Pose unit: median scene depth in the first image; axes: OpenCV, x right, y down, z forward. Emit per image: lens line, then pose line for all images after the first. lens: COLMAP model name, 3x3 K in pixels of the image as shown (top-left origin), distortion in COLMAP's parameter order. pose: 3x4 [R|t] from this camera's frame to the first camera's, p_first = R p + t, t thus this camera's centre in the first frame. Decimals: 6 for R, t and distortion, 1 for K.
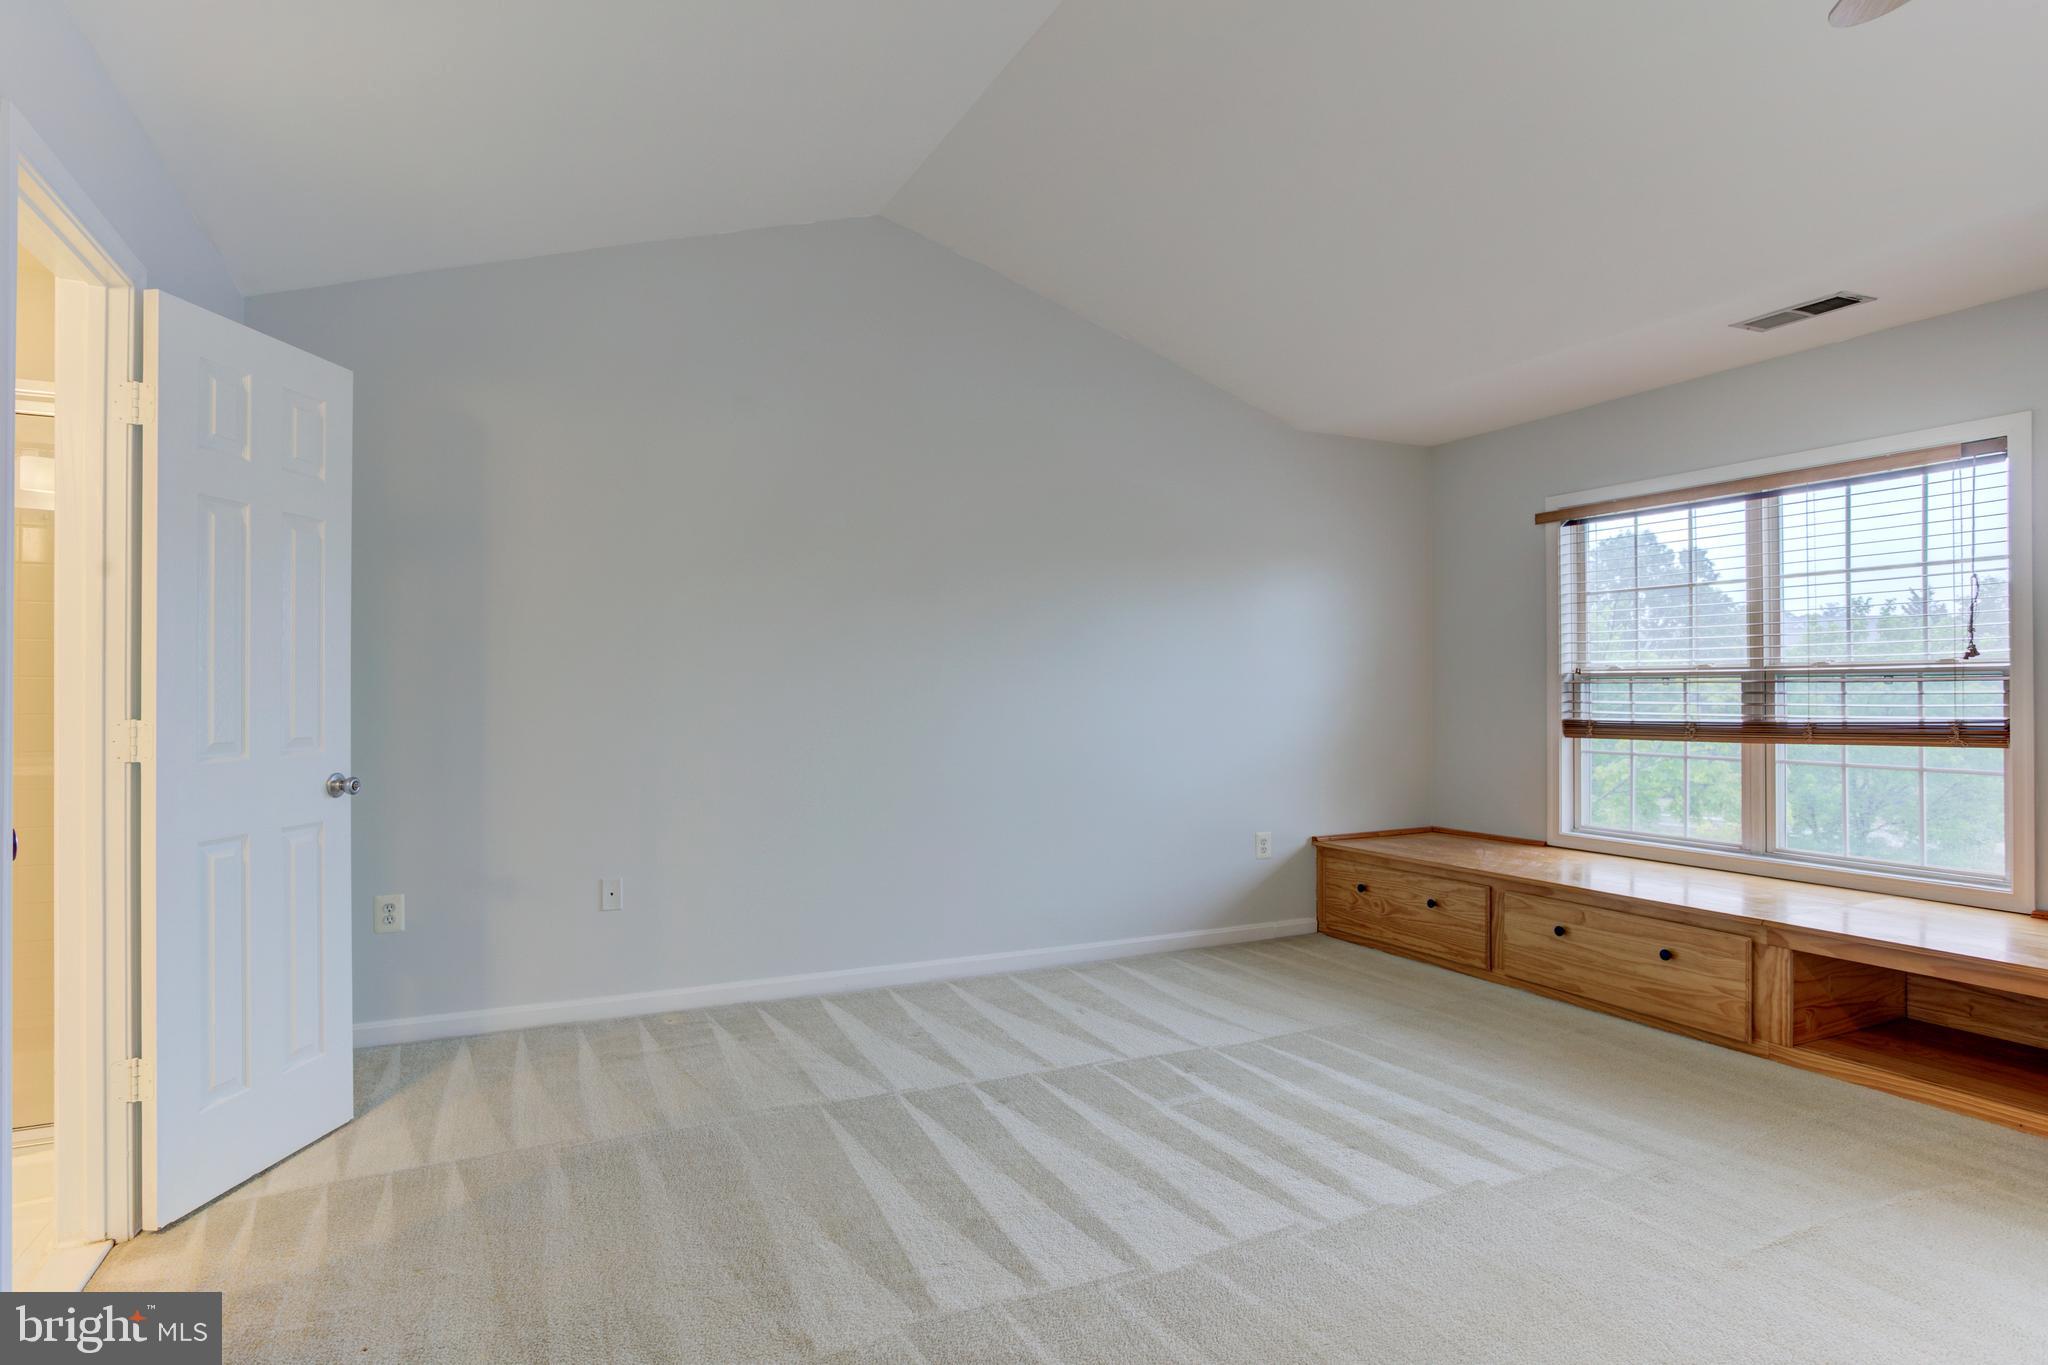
lens RADIAL K [[1085.6, 0, 955.3], [0, 1085.6, 686.7], [0, 0, 1]] dist [-0.051451, 0.024728]
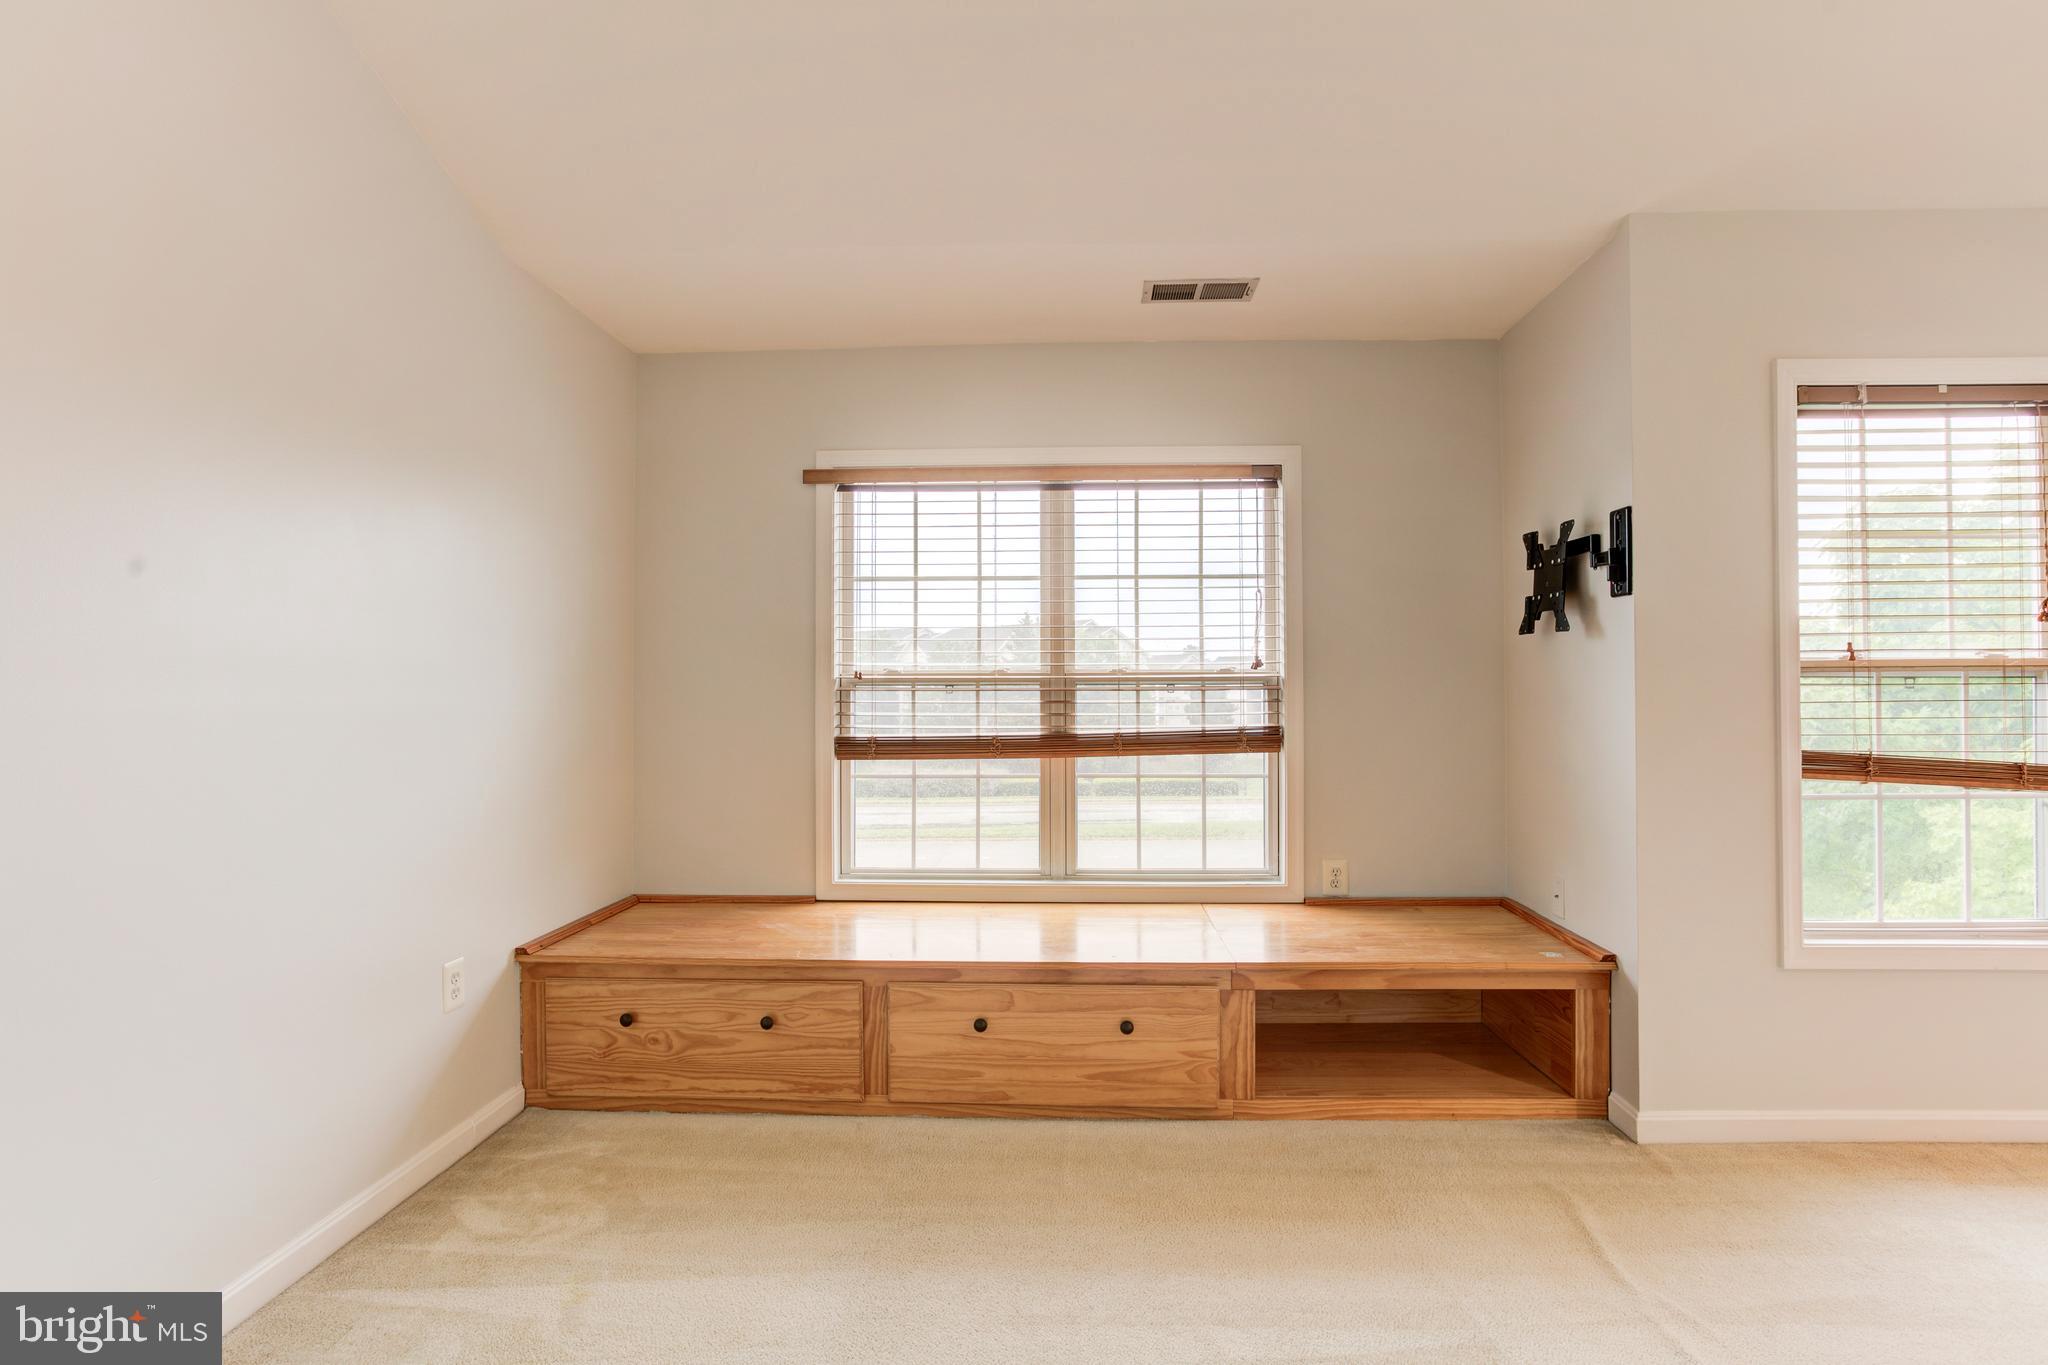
lens RADIAL K [[1073.1, 0, 1041.0], [0, 1073.1, 687.9], [0, 0, 1]] dist [-0.059102, 0.031232]
pose [[0.437627, 0.008407, 0.899117, -0.078940], [-0.002340, 0.999964, -0.008211, 0.001281], [-0.899154, 0.001489, 0.437631, 0.616944]]
